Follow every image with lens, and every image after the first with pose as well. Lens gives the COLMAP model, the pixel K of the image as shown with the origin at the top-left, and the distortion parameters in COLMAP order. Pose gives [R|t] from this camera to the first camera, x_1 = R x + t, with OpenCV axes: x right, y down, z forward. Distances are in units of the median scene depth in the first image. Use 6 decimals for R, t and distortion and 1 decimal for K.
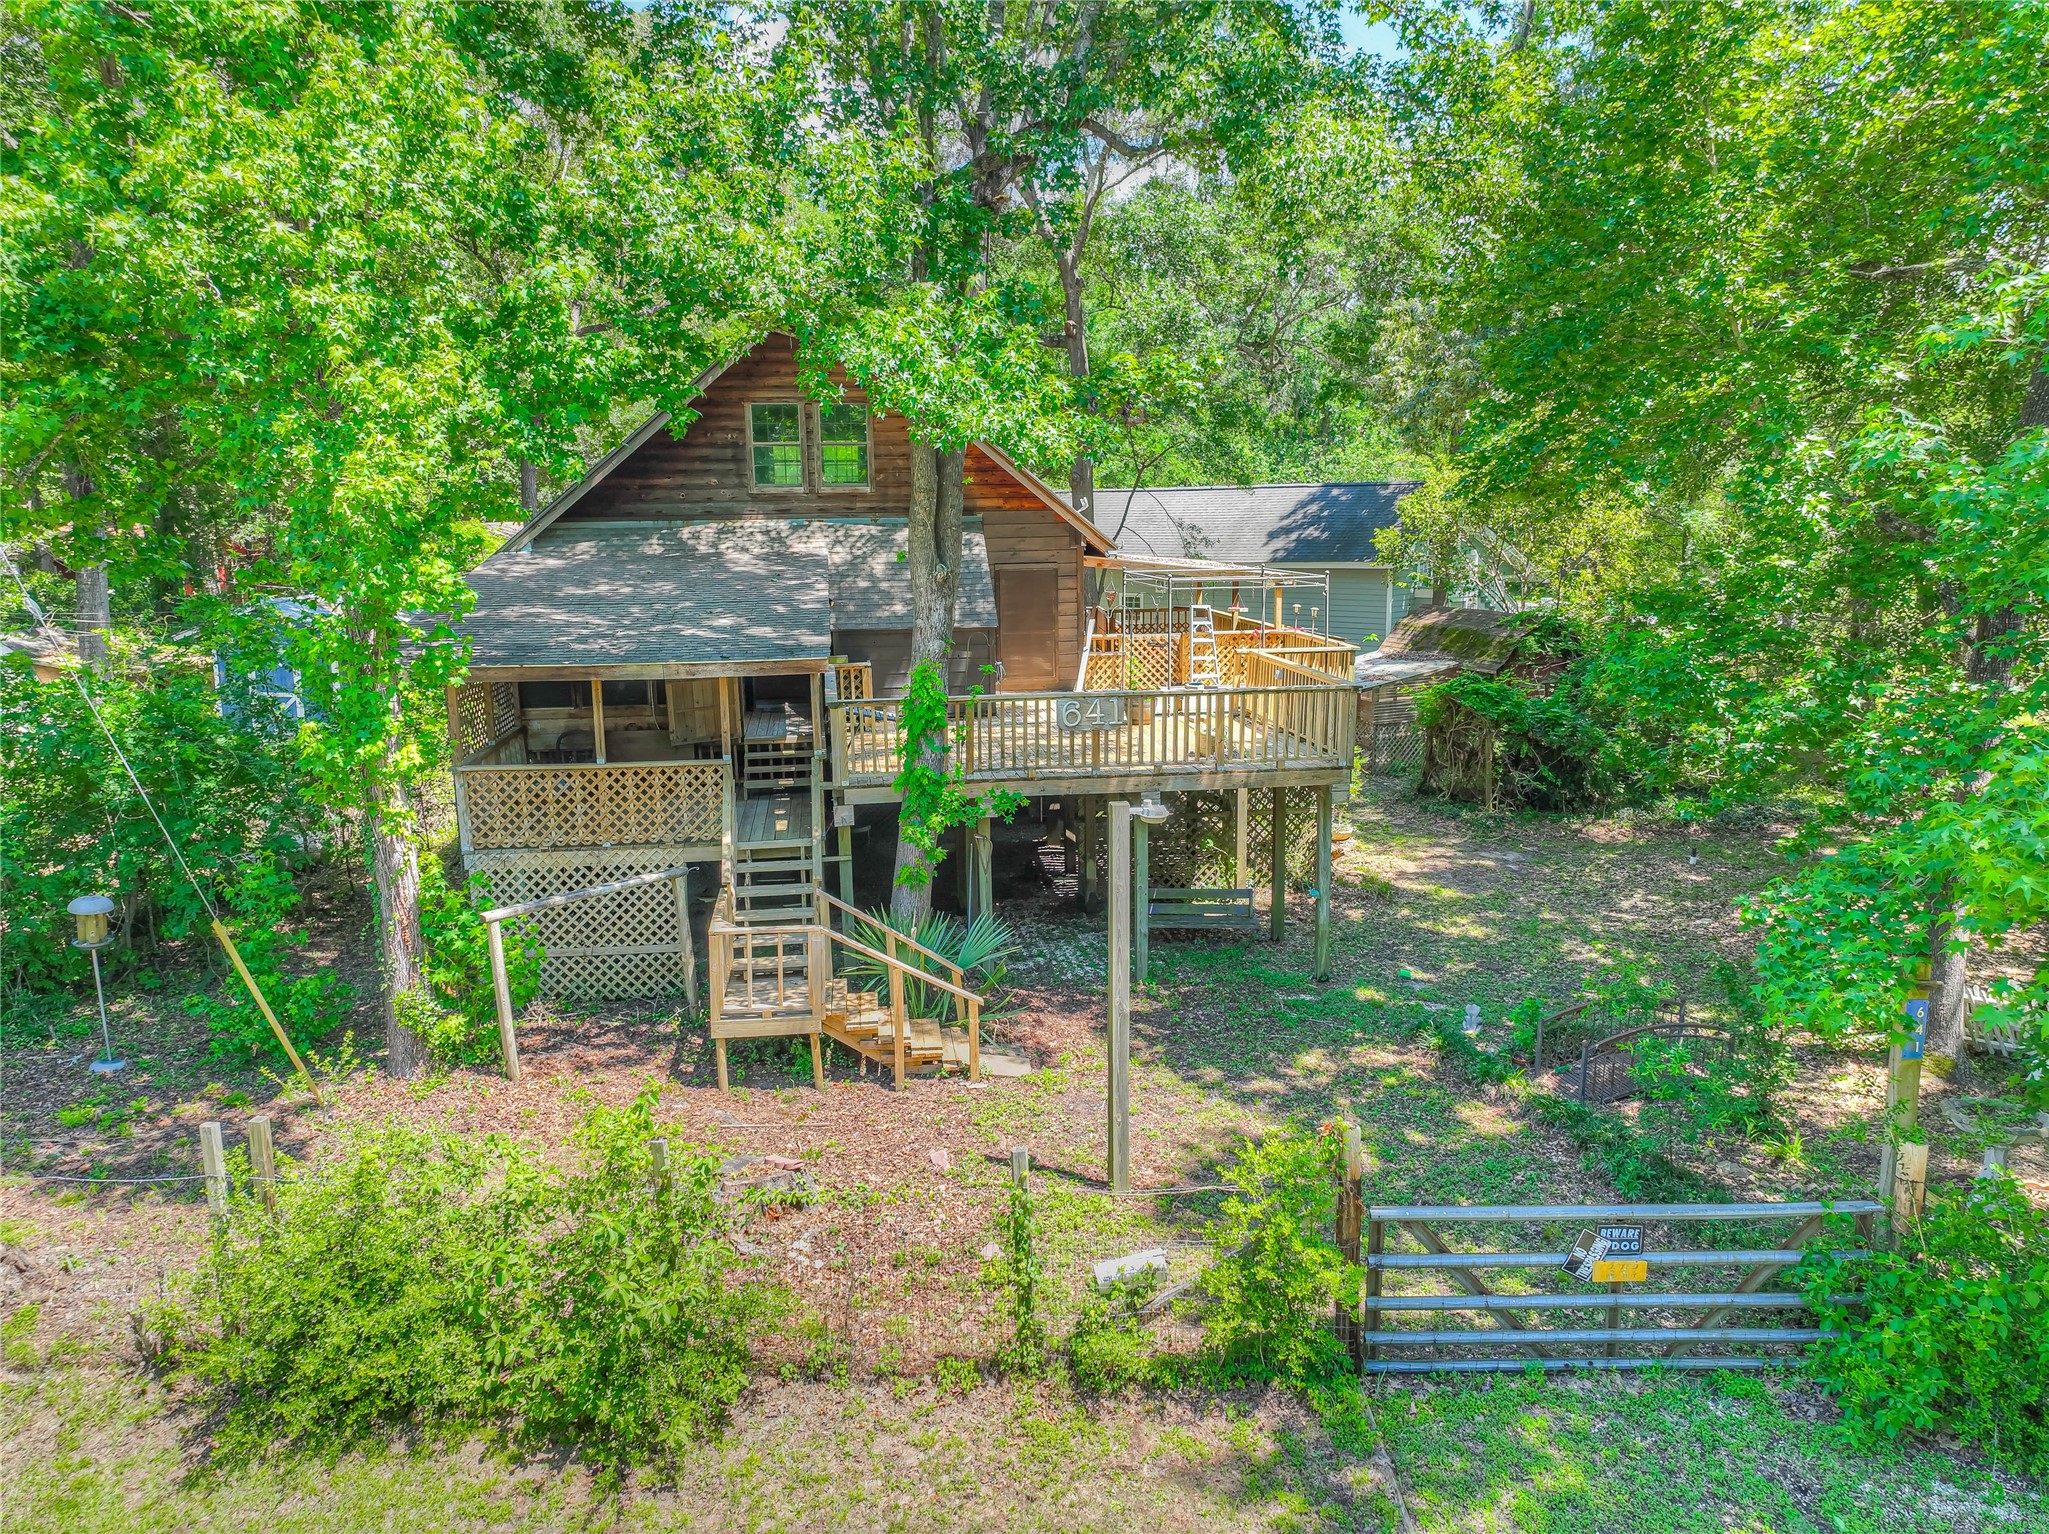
lens RADIAL K [[1441.5, 0, 1026.8], [0, 1441.5, 770.3], [0, 0, 1]] dist [0.024405, 0.009306]
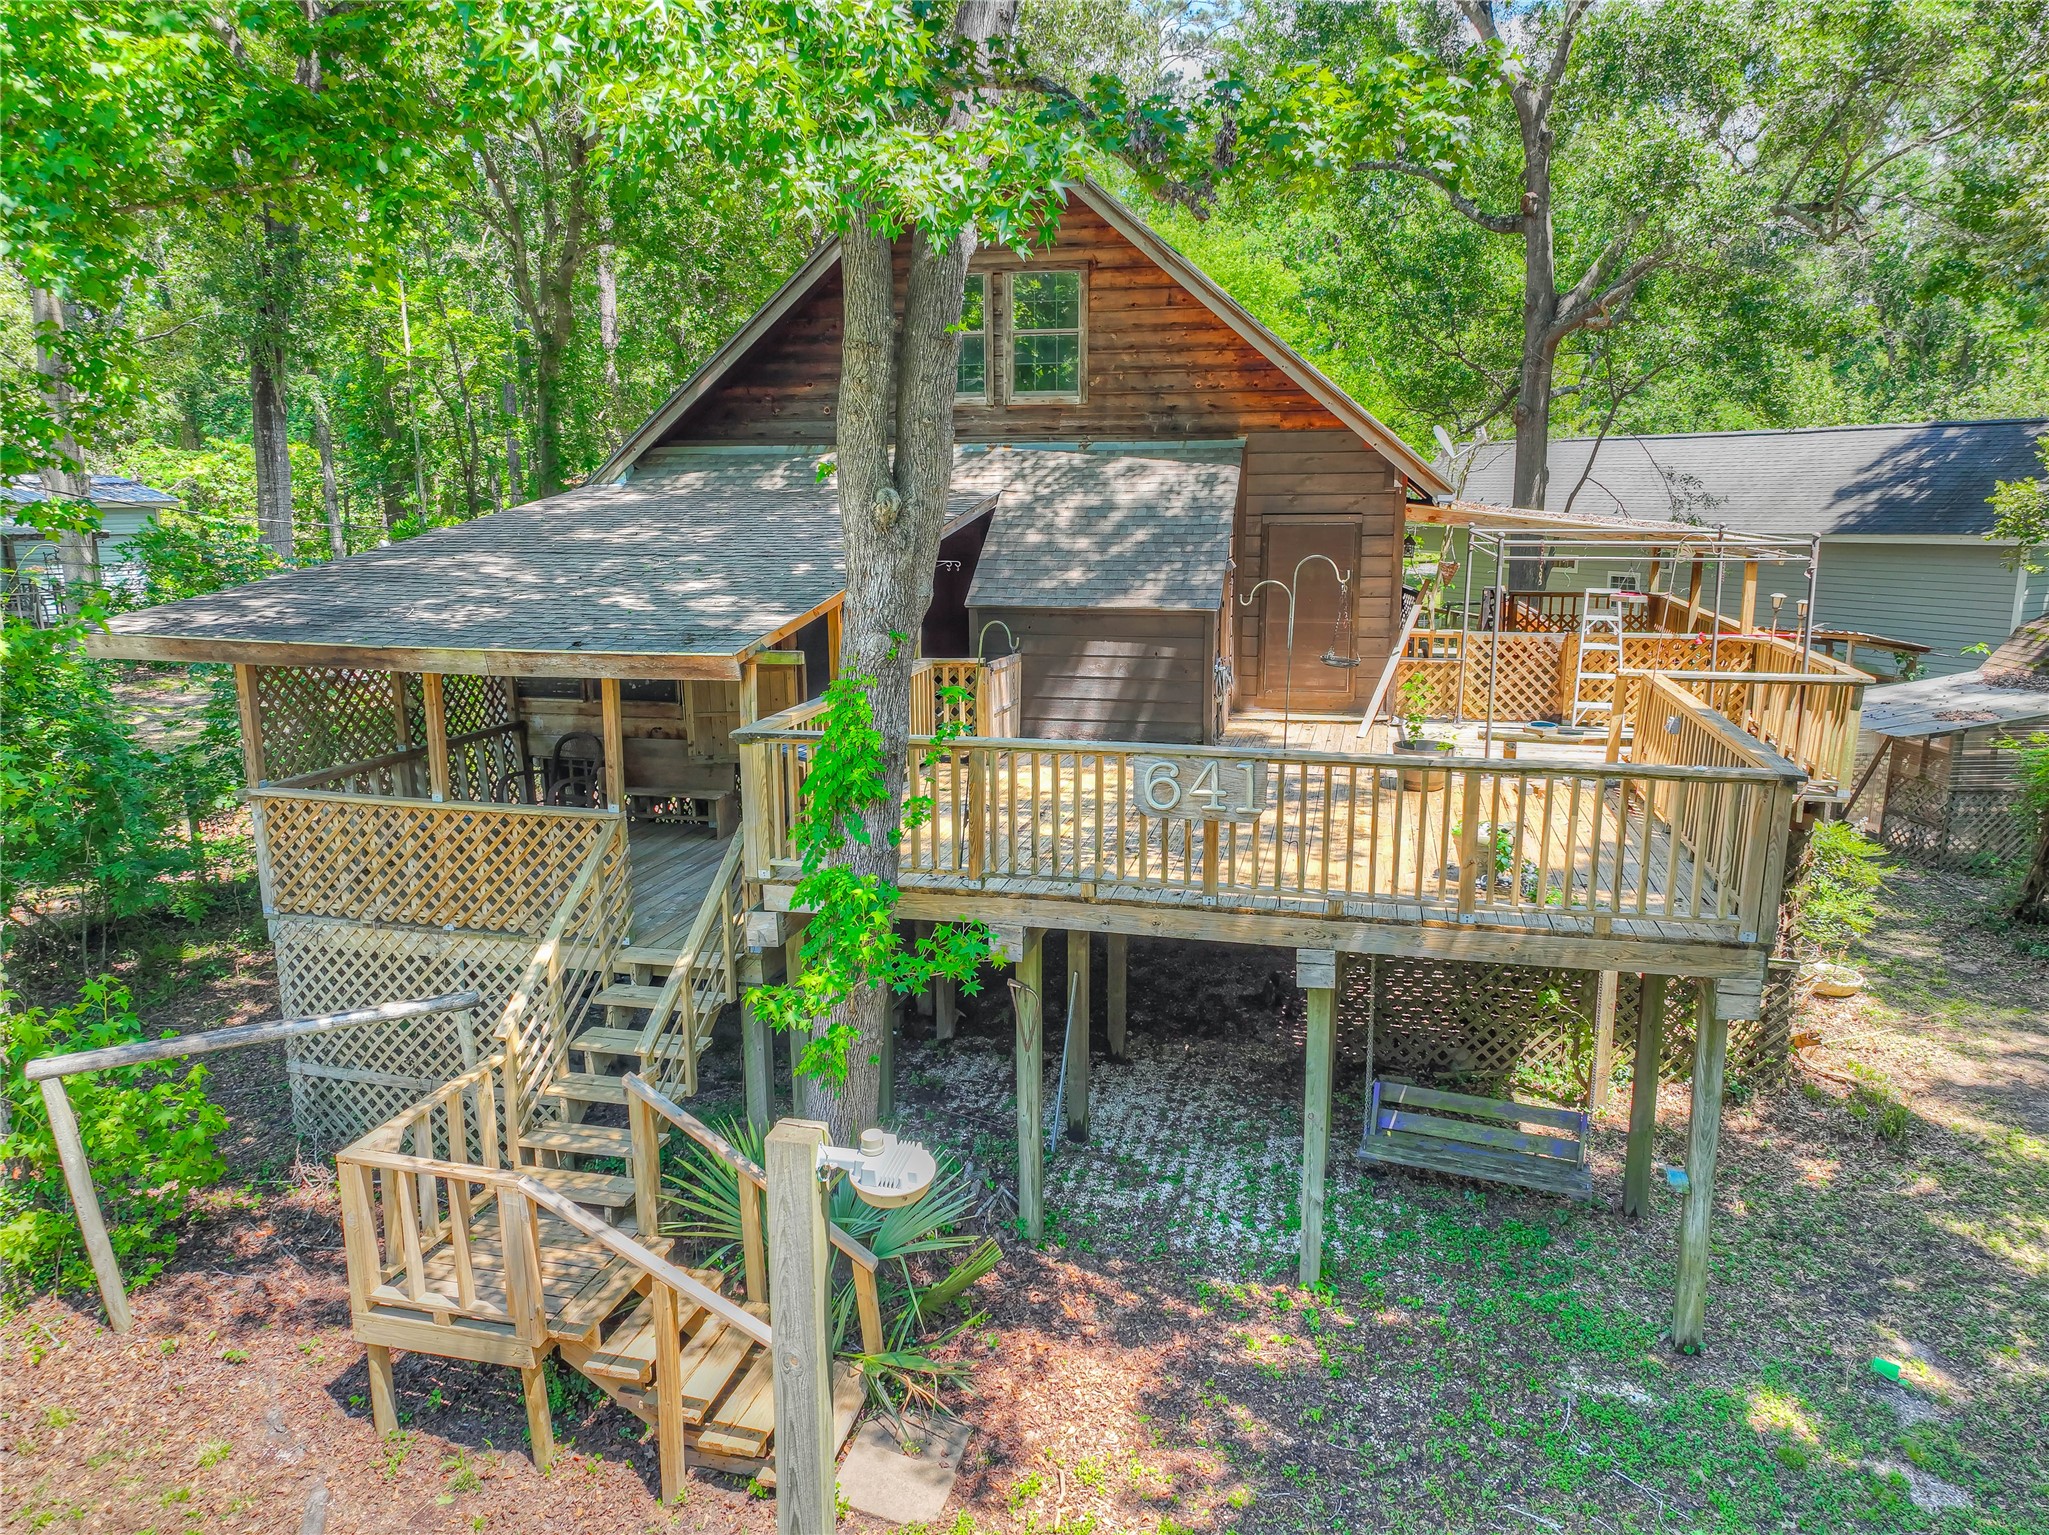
lens RADIAL K [[1441.5, 0, 1022.1], [0, 1441.5, 768.7], [0, 0, 1]] dist [0.024405, 0.009306]
pose [[0.930769, 0.082850, -0.356096, 0.130099], [-0.075429, 0.996547, 0.034703, -0.046103], [0.357741, -0.005441, 0.933805, 0.379881]]
